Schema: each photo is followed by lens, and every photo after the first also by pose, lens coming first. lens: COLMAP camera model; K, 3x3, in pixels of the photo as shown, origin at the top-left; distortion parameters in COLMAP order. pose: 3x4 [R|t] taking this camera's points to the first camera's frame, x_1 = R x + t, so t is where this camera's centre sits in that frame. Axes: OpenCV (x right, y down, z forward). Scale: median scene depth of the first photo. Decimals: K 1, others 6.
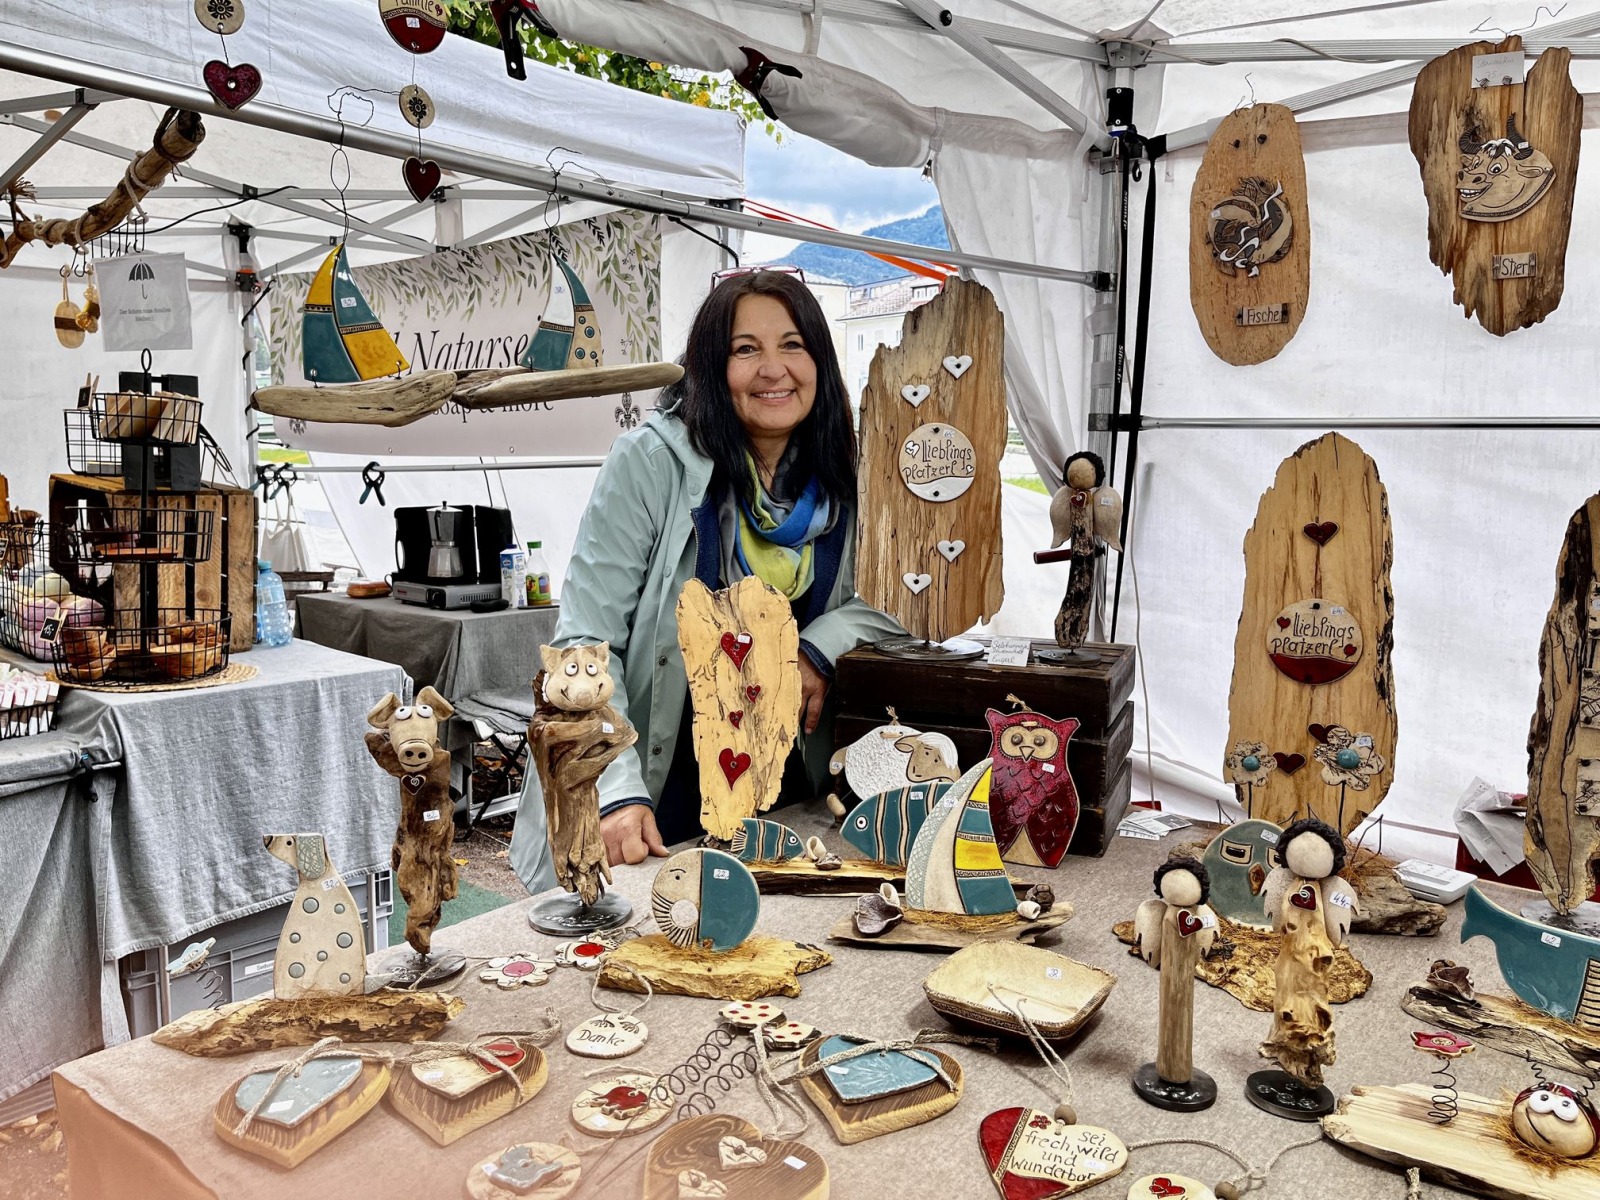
lens RADIAL K [[1207.6, 0, 805.6], [0, 1207.6, 598.3], [0, 0, 1]] dist [0.084570, -0.122915]
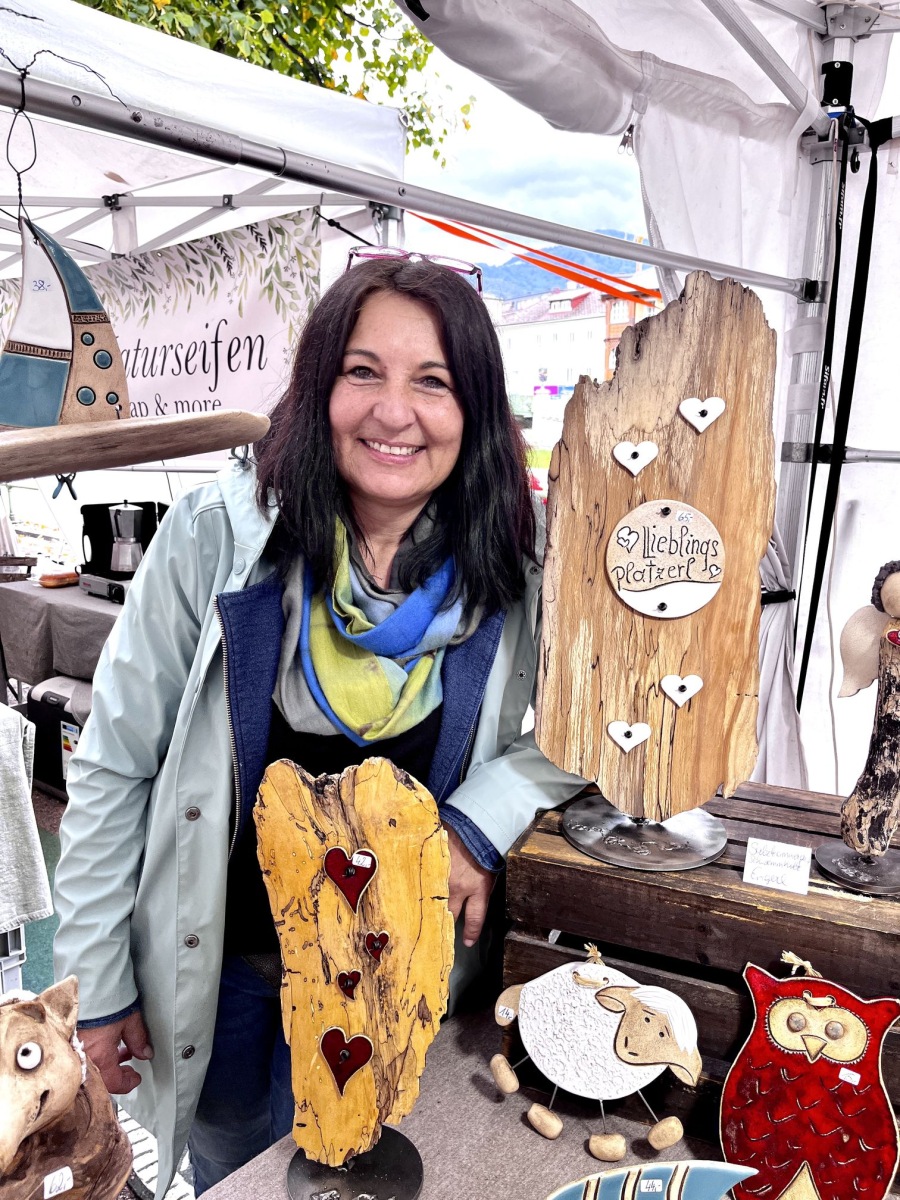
lens RADIAL K [[900.5, 0, 454.3], [0, 900.5, 599.0], [0, 0, 1]] dist [0.023174, -0.003040]
pose [[0.999870, 0.012892, -0.009693, -0.001001], [-0.012199, 0.997580, 0.068453, -0.123072], [0.010552, -0.068326, 0.997607, 0.506768]]
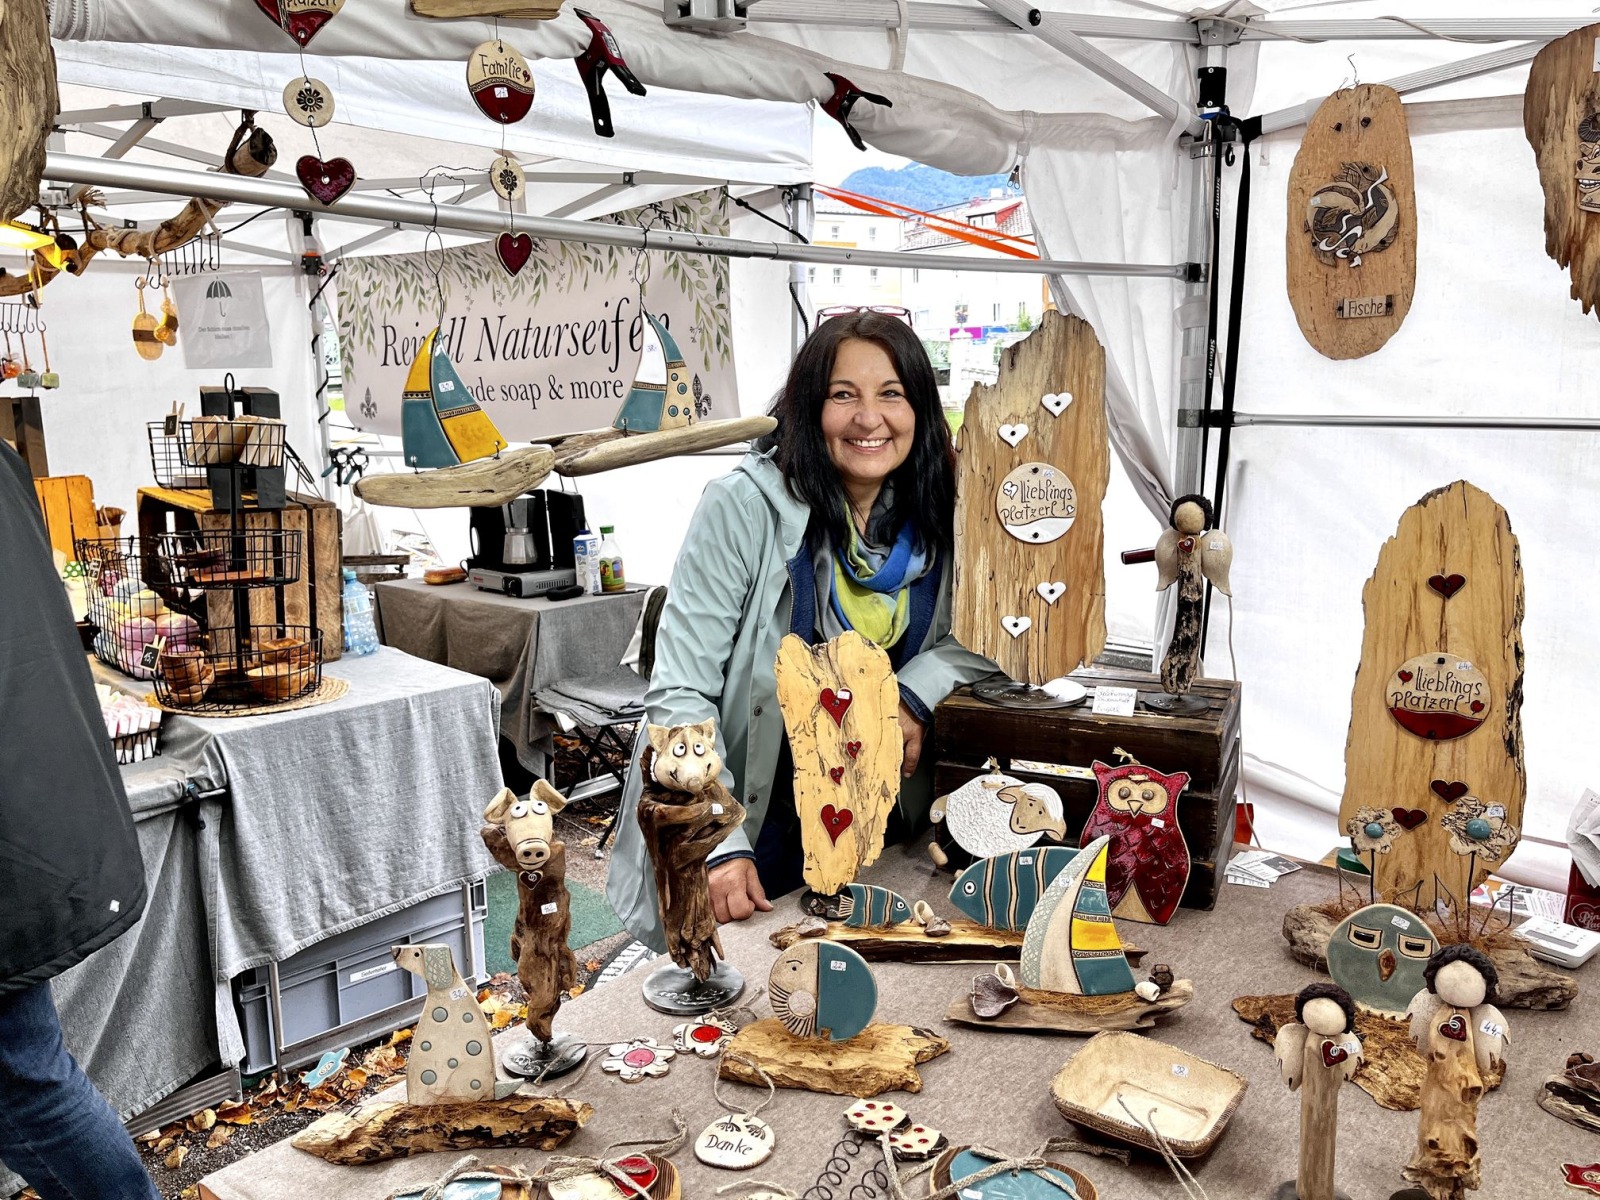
lens RADIAL K [[1205.5, 0, 808.9], [0, 1205.5, 603.8], [0, 0, 1]] dist [0.083933, -0.122912]
pose [[0.998858, -0.016860, -0.044699, -0.031773], [0.019447, 0.998123, 0.058079, -0.091553], [0.043636, -0.058882, 0.997311, 0.017483]]
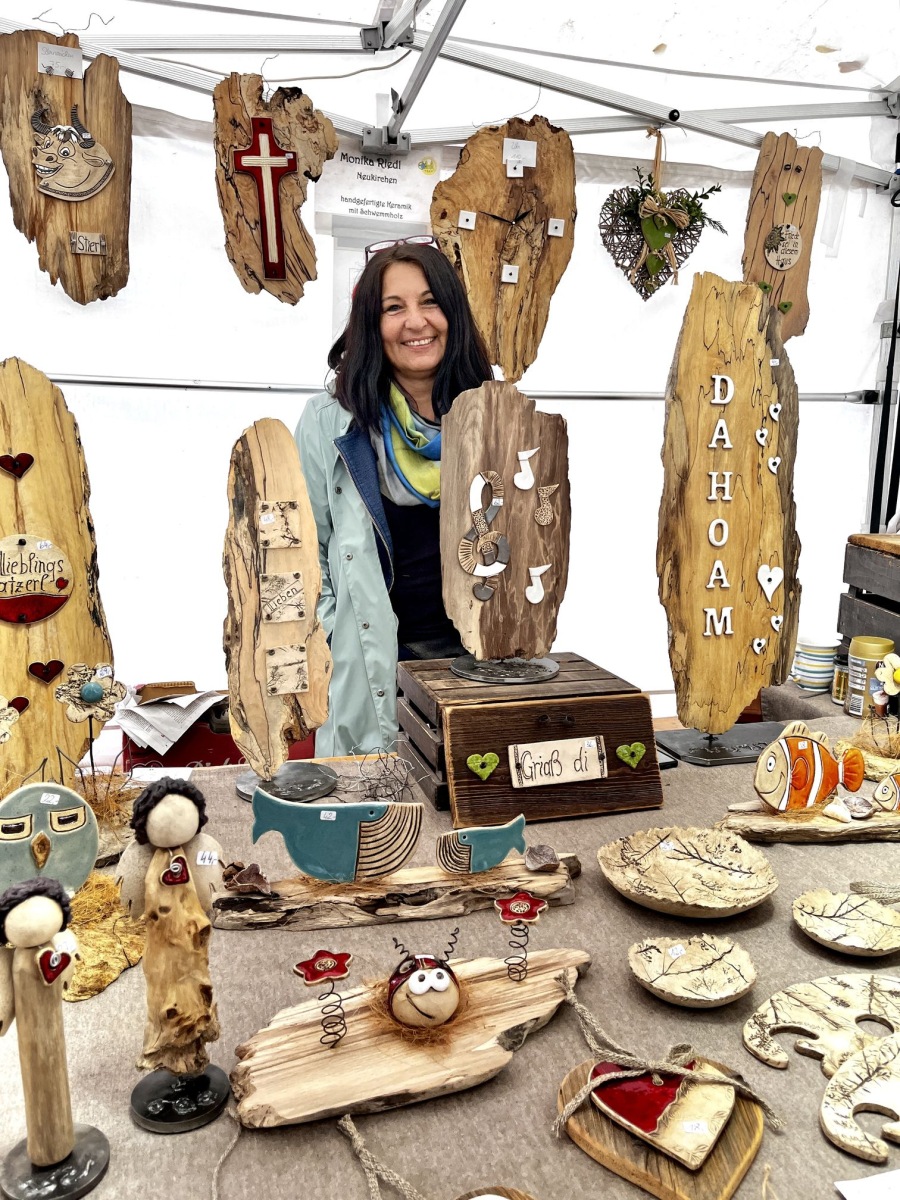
lens RADIAL K [[905.7, 0, 450.0], [0, 905.7, 600.0], [0, 0, 1]] dist [0.084570, -0.122915]
pose [[0.560003, -0.135318, 0.817365, 0.010895], [0.085065, 0.990749, 0.105741, 0.003408], [-0.824112, 0.010314, 0.566333, 0.278402]]
